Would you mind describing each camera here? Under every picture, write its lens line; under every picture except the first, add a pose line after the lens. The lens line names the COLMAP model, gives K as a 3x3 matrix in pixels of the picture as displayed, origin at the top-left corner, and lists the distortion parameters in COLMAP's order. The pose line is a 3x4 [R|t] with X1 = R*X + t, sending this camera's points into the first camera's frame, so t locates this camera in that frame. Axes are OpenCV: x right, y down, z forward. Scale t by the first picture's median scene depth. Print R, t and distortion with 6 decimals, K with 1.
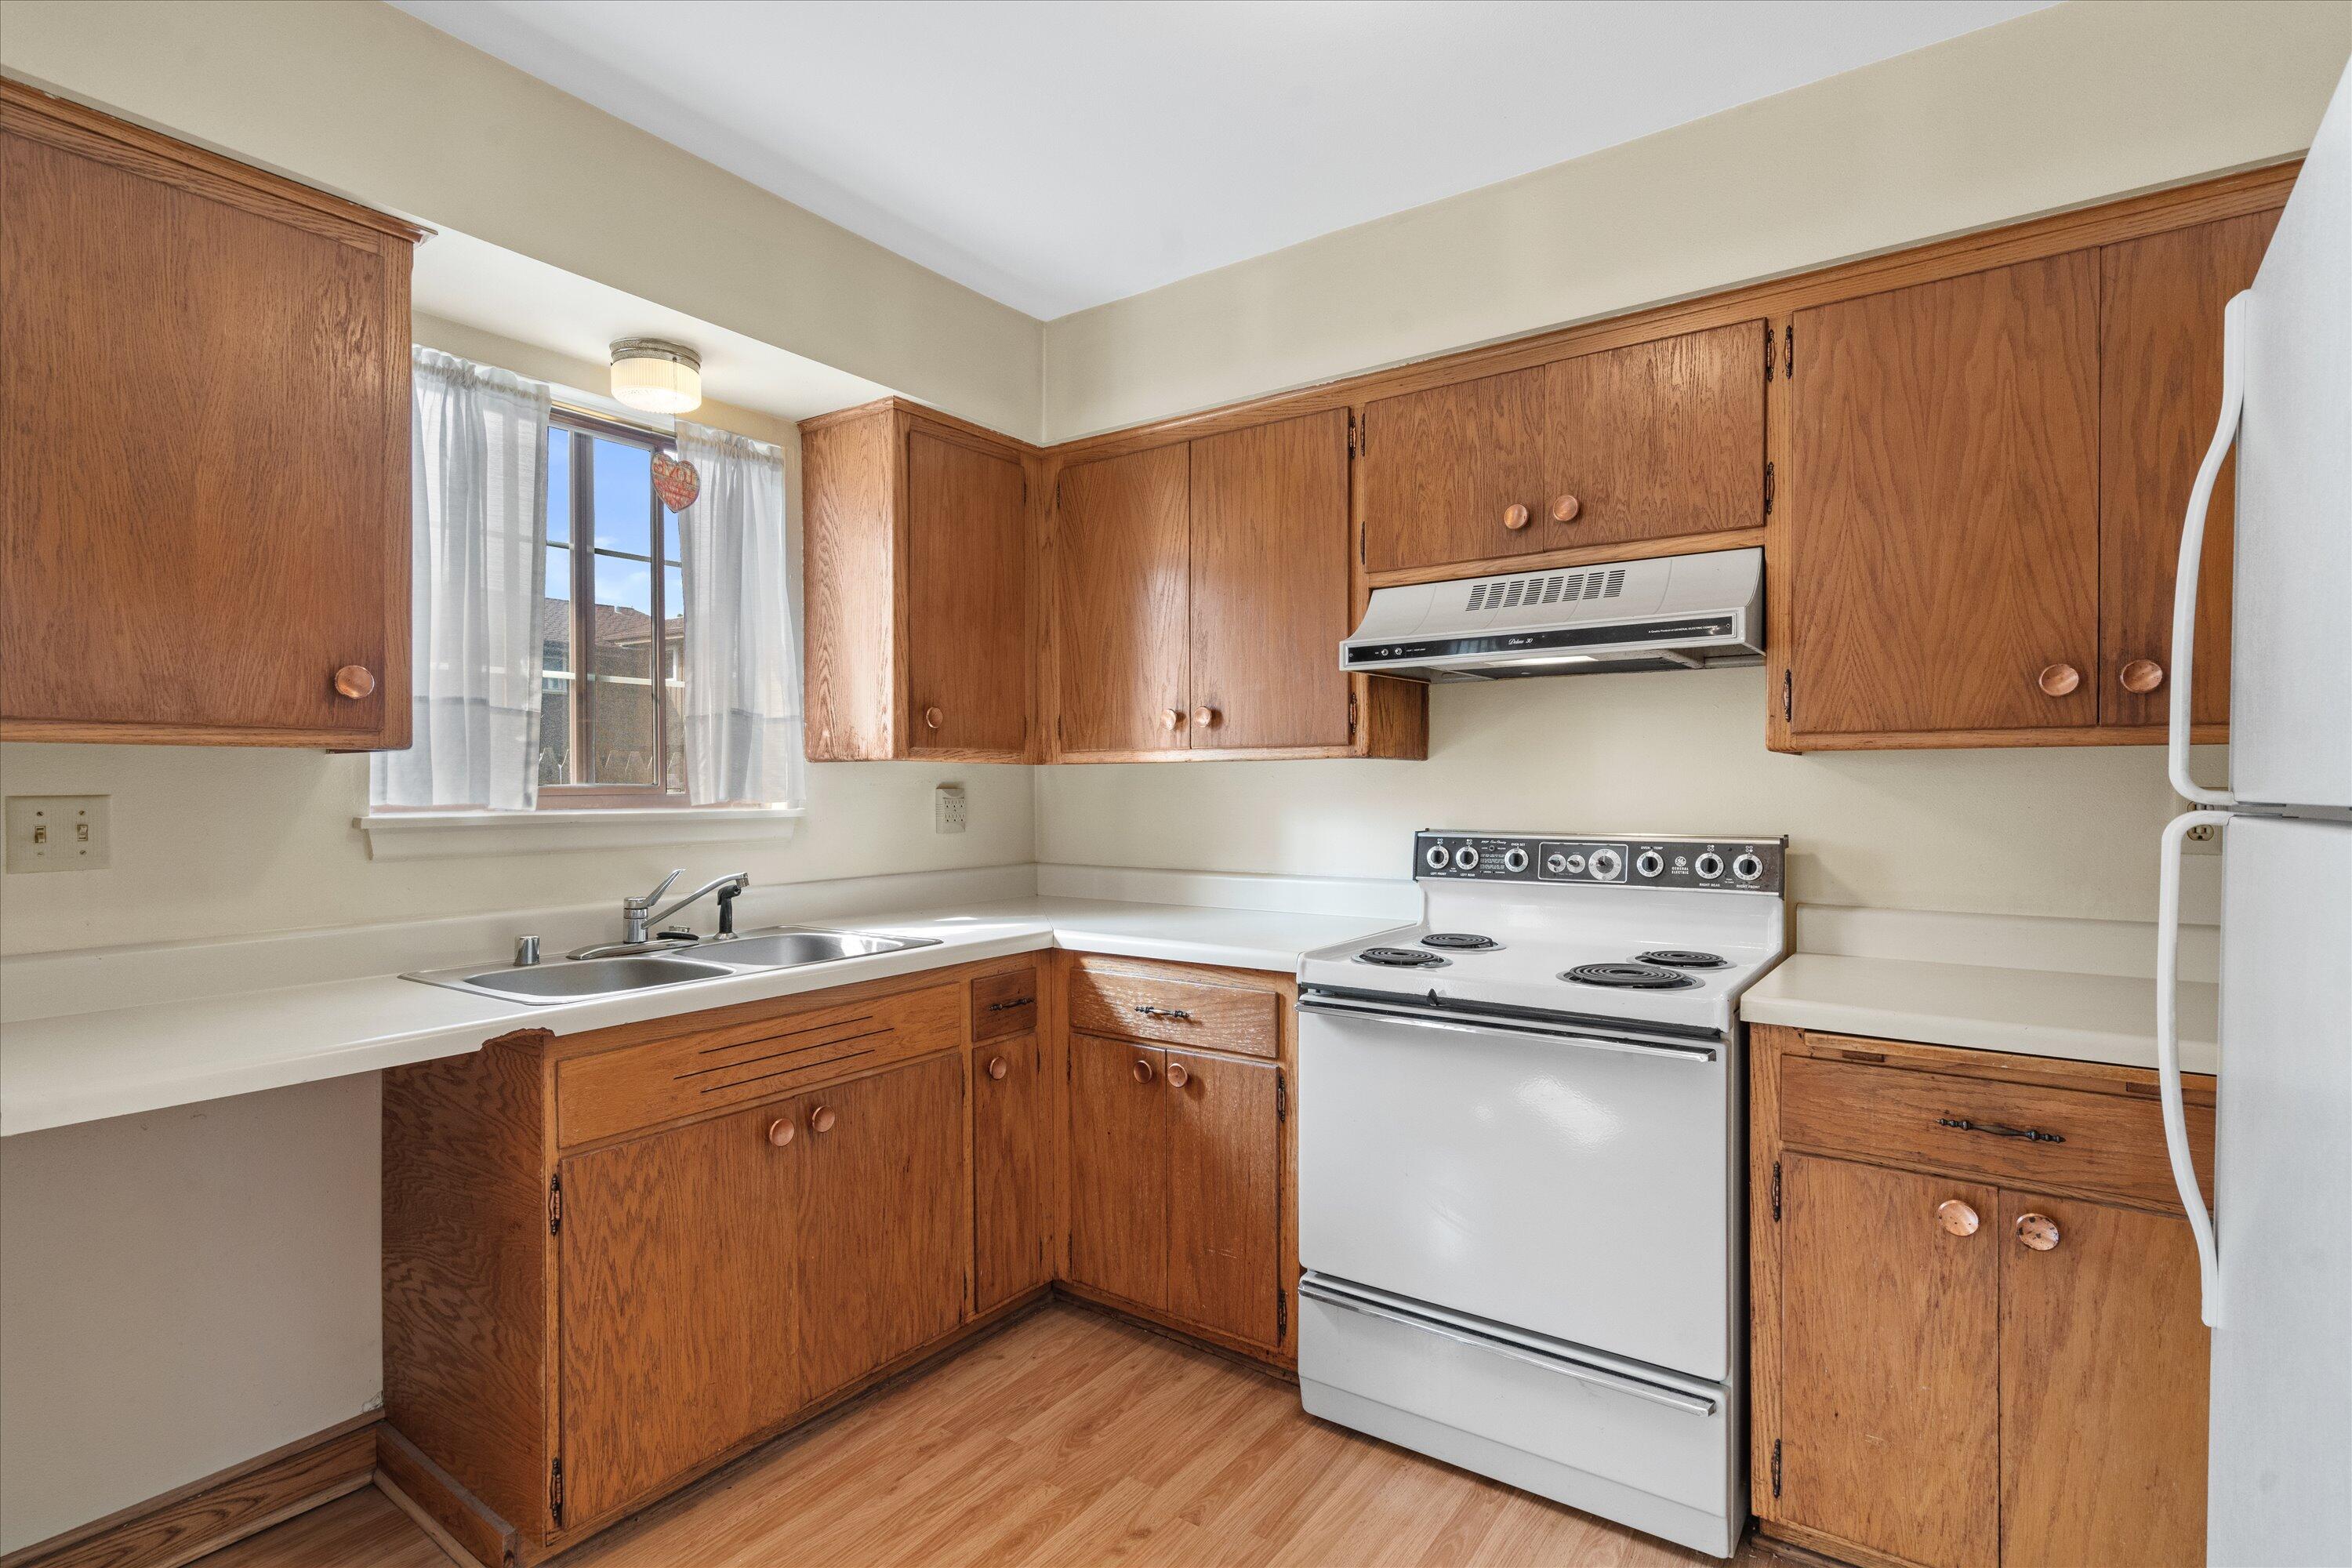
lens RADIAL K [[1150.2, 0, 1182.5], [0, 1150.2, 792.4], [0, 0, 1]] dist [0.005286, -0.000051]
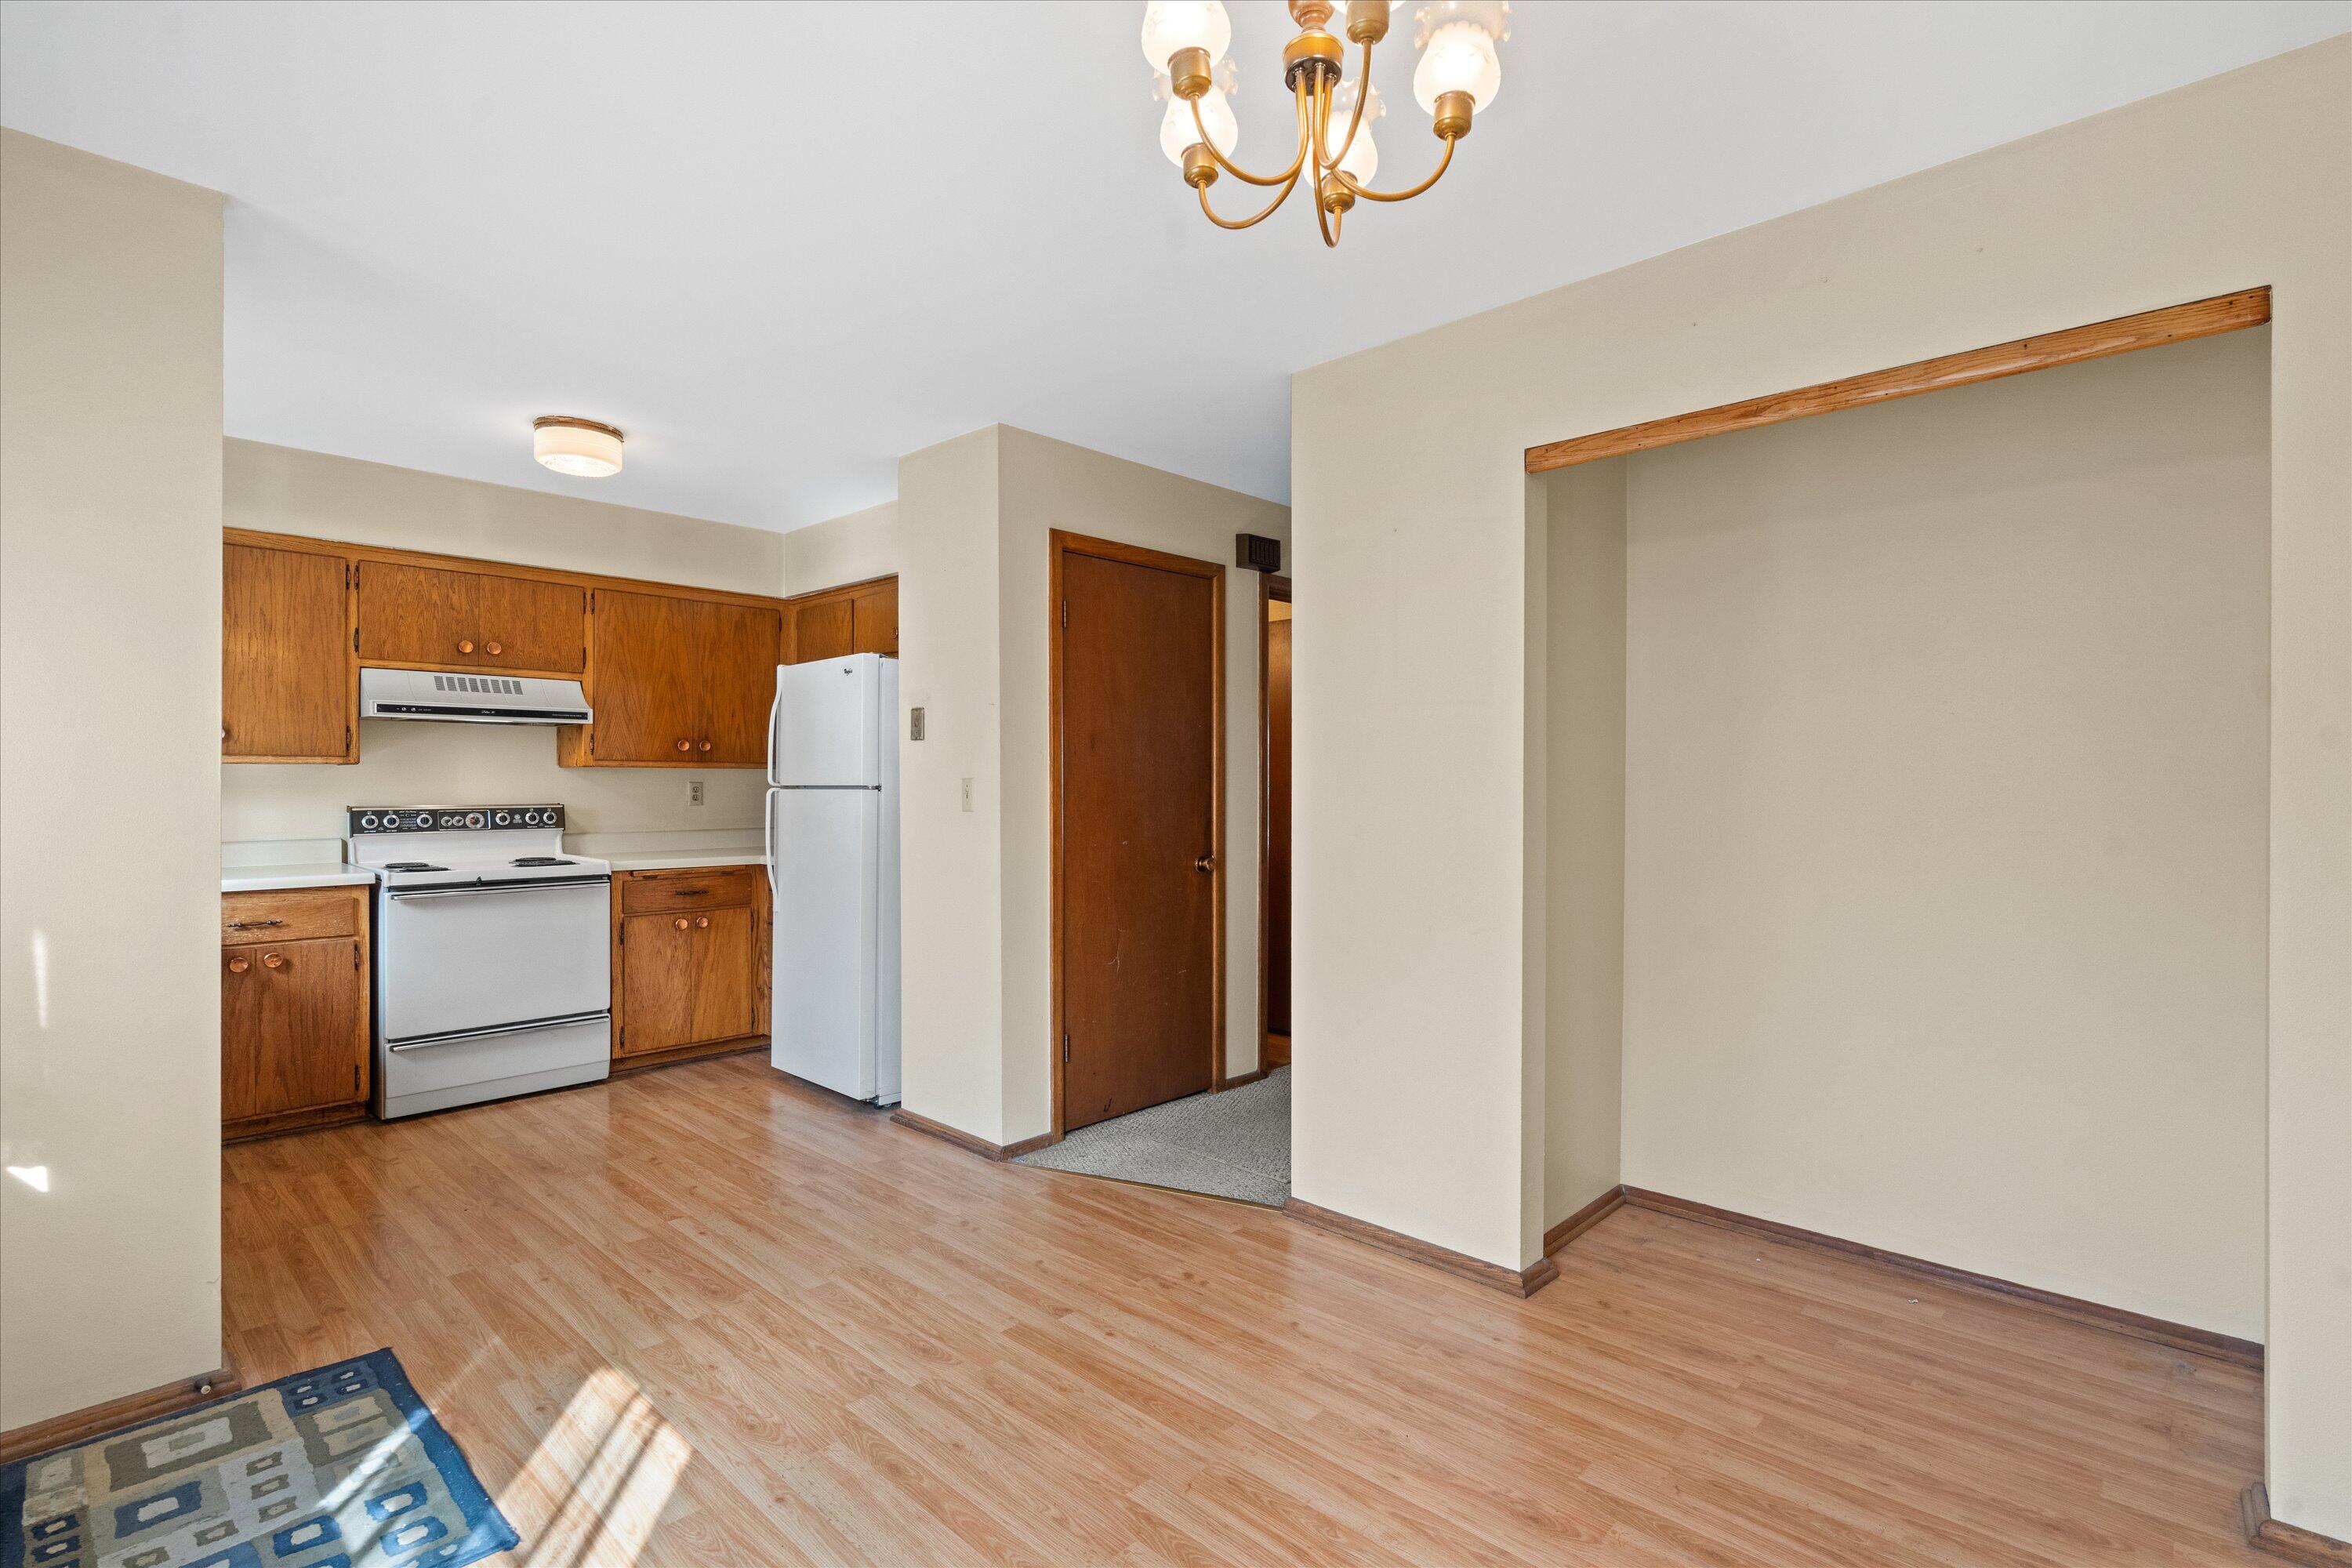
lens RADIAL K [[1094.1, 0, 1179.6], [0, 1094.1, 786.5], [0, 0, 1]] dist [-0.003304, -0.000399]
pose [[0.144673, -0.003857, 0.989472, -1.473499], [0.003252, 0.999989, 0.003423, 0.001793], [-0.989474, 0.002722, 0.144684, -0.527861]]
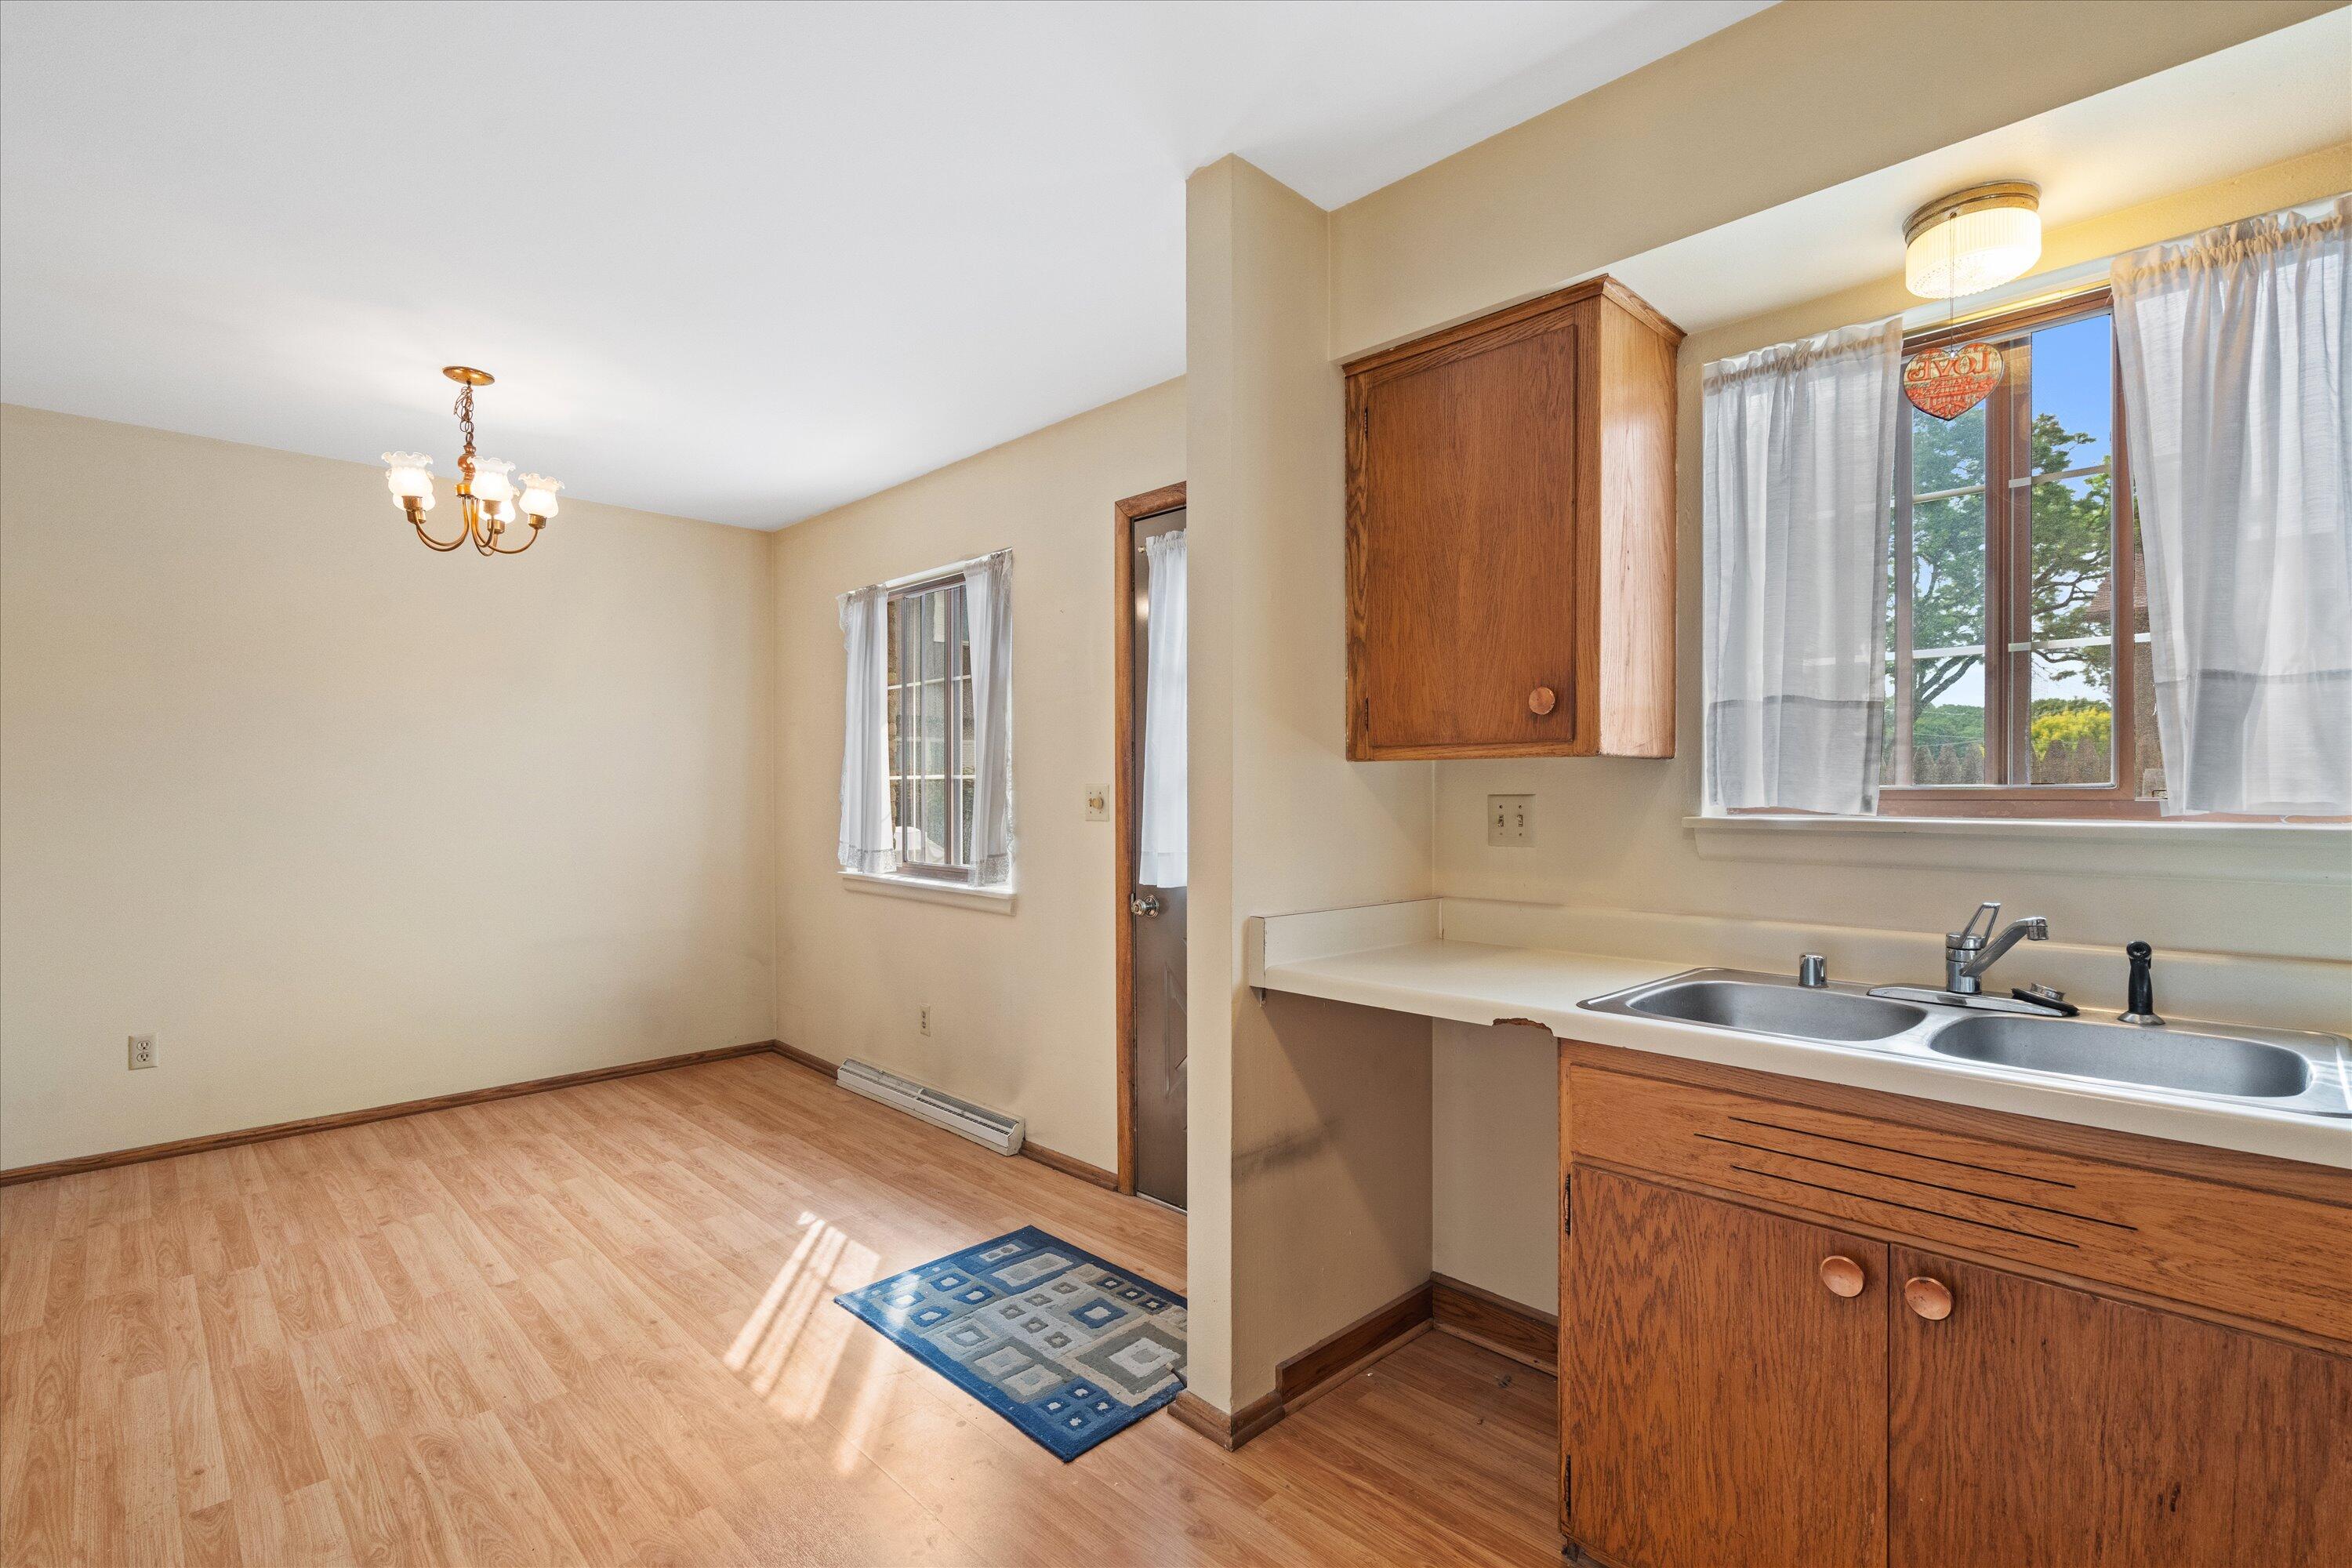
lens RADIAL K [[1068.8, 0, 1177.8], [0, 1068.8, 796.4], [0, 0, 1]] dist [-0.002647, 0.000441]
pose [[-0.177913, 0.009943, -0.983996, 0.341493], [-0.004023, 0.999933, 0.010831, -0.006005], [0.984038, 0.005886, -0.177861, 0.656911]]
